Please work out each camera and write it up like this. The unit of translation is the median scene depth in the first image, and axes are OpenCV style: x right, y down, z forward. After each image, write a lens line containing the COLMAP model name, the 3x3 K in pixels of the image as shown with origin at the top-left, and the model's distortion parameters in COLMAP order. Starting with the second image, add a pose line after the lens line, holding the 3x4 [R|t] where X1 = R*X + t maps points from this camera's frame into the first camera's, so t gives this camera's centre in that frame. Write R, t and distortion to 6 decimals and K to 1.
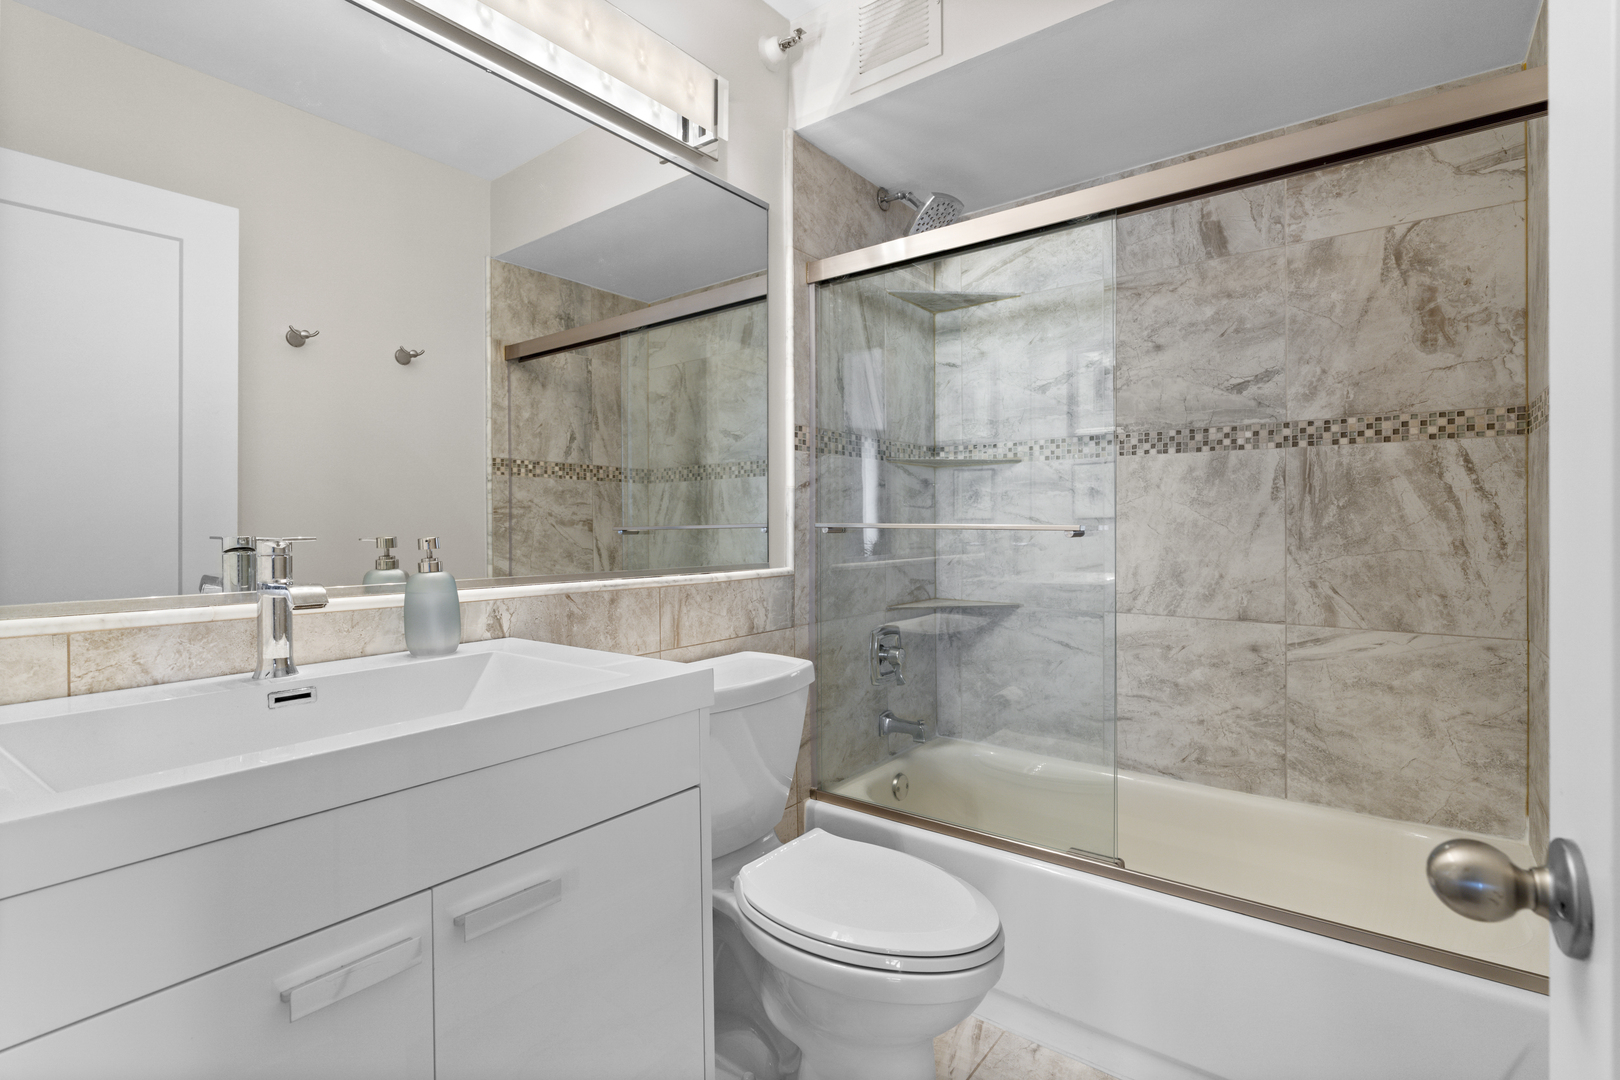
lens RADIAL K [[772.7, 0, 805.6], [0, 772.7, 531.0], [0, 0, 1]] dist [-0.001258, 0.000174]
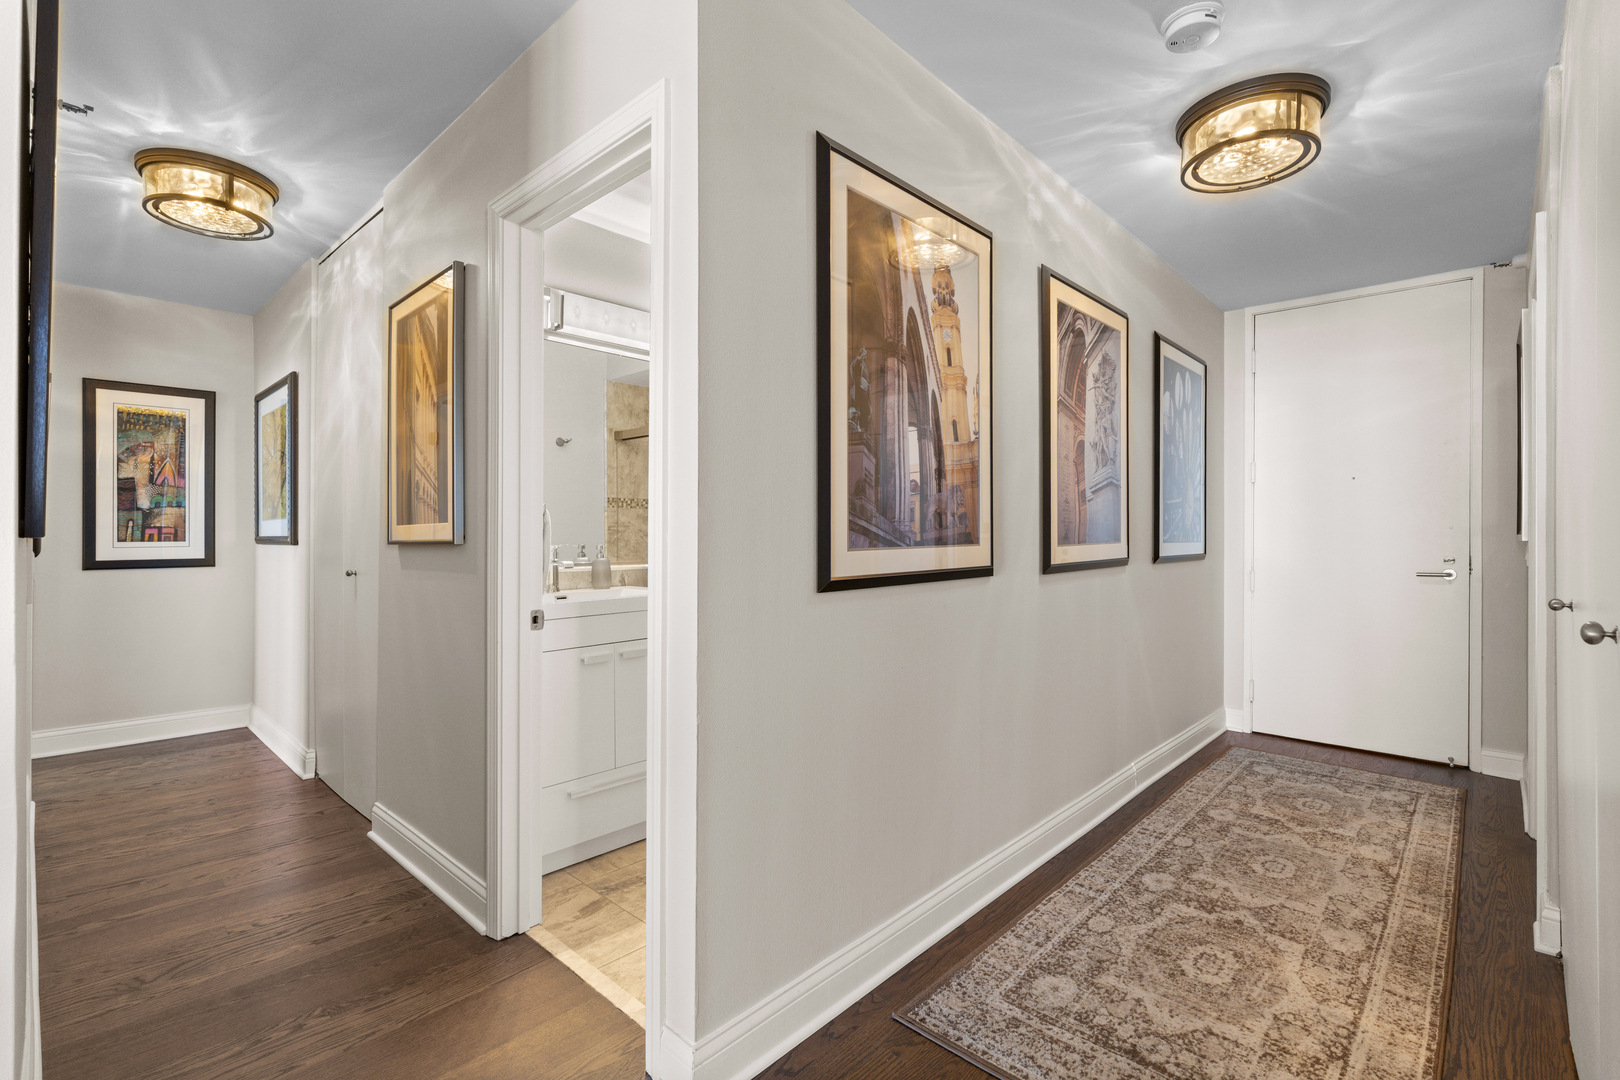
lens RADIAL K [[732.4, 0, 806.4], [0, 732.4, 538.5], [0, 0, 1]] dist [-0.001229, 0.000015]
pose [[0.996143, 0.003083, -0.087688, 0.173426], [-0.002907, 0.999993, 0.002135, -0.008660], [0.087694, -0.001872, 0.996146, -0.570279]]
